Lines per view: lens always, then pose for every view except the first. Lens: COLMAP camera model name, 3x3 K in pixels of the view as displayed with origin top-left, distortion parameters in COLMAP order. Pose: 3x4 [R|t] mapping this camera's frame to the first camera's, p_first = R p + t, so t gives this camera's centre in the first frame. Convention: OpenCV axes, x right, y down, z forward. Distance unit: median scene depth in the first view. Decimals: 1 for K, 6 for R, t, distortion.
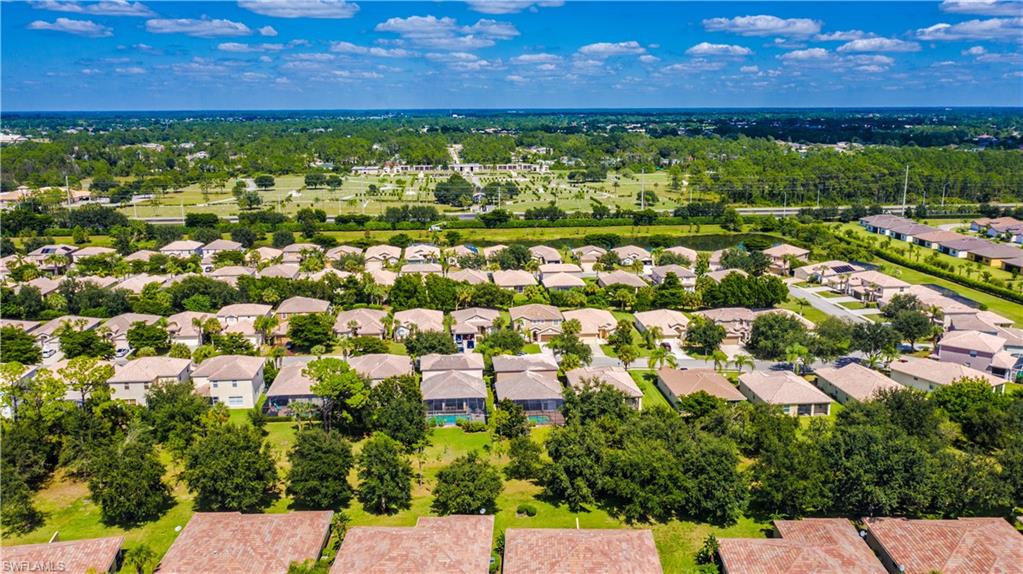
lens RADIAL K [[813.8, 0, 511.5], [0, 813.8, 287.0], [0, 0, 1]] dist [-0.015202, -0.001473]
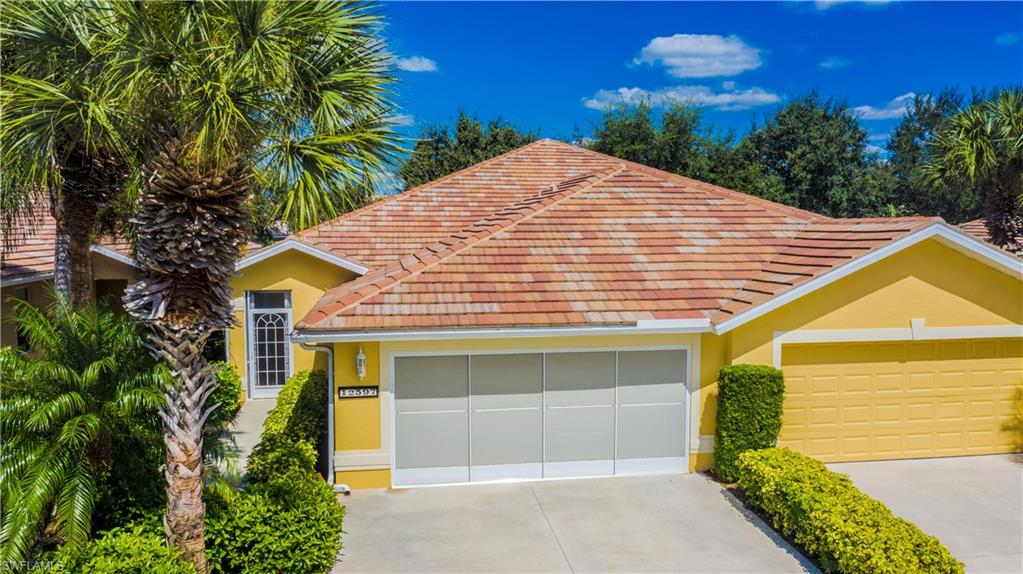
lens RADIAL K [[813.8, 0, 511.5], [0, 813.8, 287.0], [0, 0, 1]] dist [-0.015202, -0.001473]
pose [[0.983335, -0.012089, 0.181398, 0.012237], [0.037932, 0.989469, -0.139685, 0.211374], [-0.177799, 0.144238, 0.973439, 0.383711]]
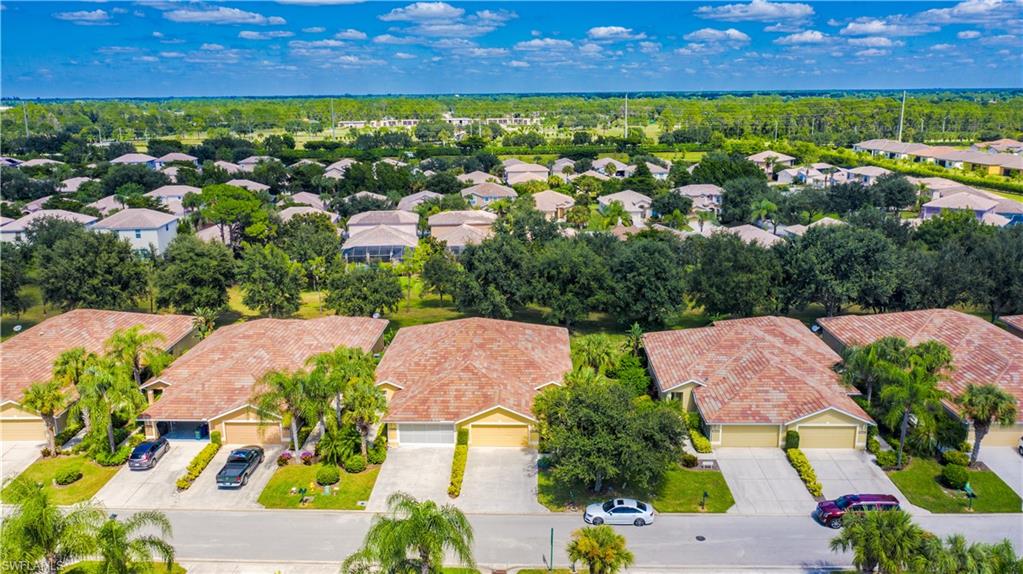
lens RADIAL K [[813.8, 0, 511.5], [0, 813.8, 287.0], [0, 0, 1]] dist [-0.015202, -0.001473]
pose [[0.999964, -0.004157, -0.007371, 0.068946], [0.004273, 0.999866, 0.015779, 0.139614], [0.007304, -0.015810, 0.999848, 0.083085]]
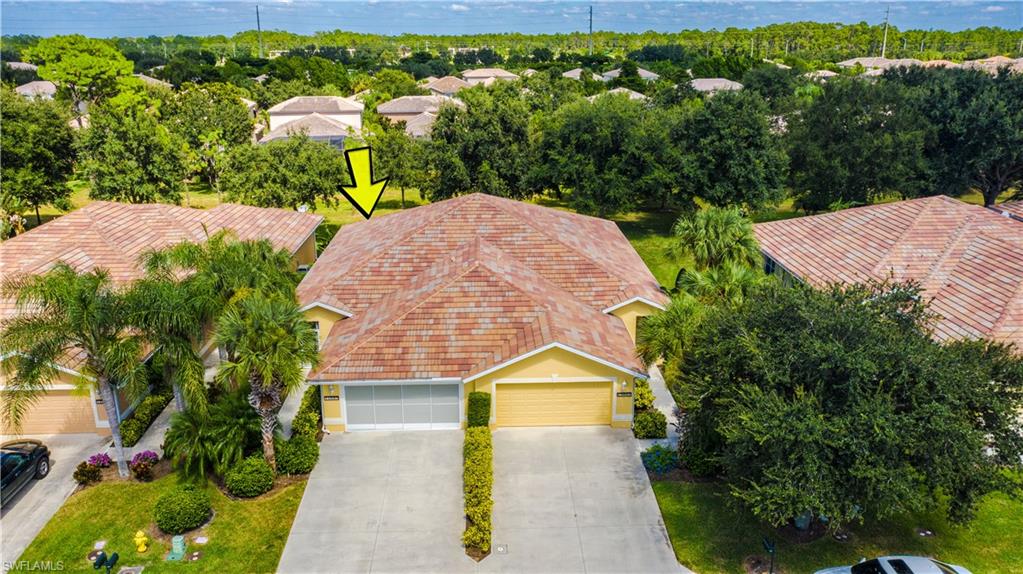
lens RADIAL K [[813.8, 0, 511.5], [0, 813.8, 287.0], [0, 0, 1]] dist [-0.015202, -0.001473]
pose [[0.997977, -0.020254, 0.060271, 0.041024], [0.015406, 0.996689, 0.079839, 0.172220], [-0.061688, -0.078749, 0.994984, 0.273553]]
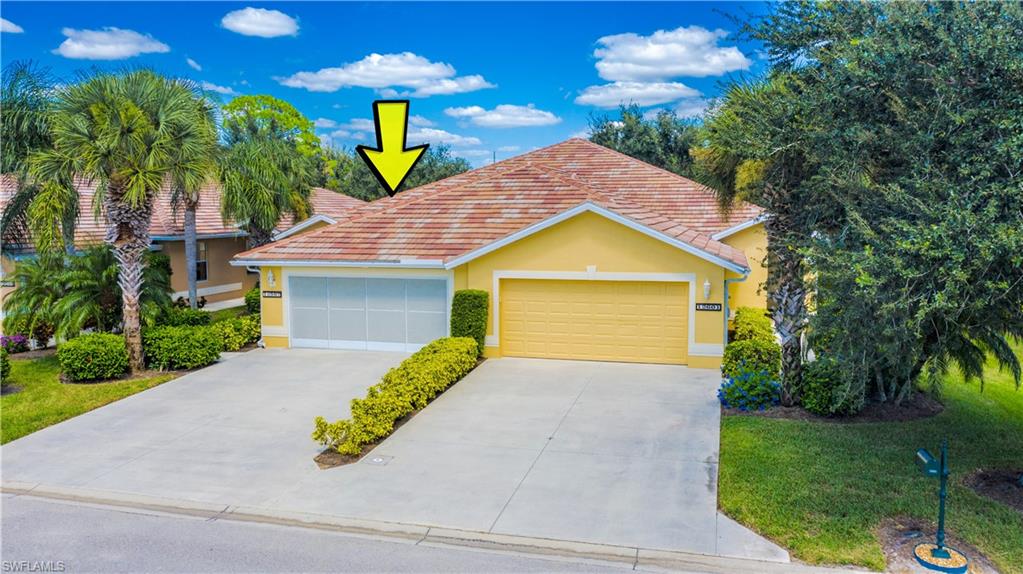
lens RADIAL K [[813.8, 0, 511.5], [0, 813.8, 287.0], [0, 0, 1]] dist [-0.015202, -0.001473]
pose [[0.974029, 0.023524, -0.225196, 0.074885], [-0.050761, 0.991959, -0.115933, 0.221450], [0.220658, 0.124353, 0.967392, 0.340133]]
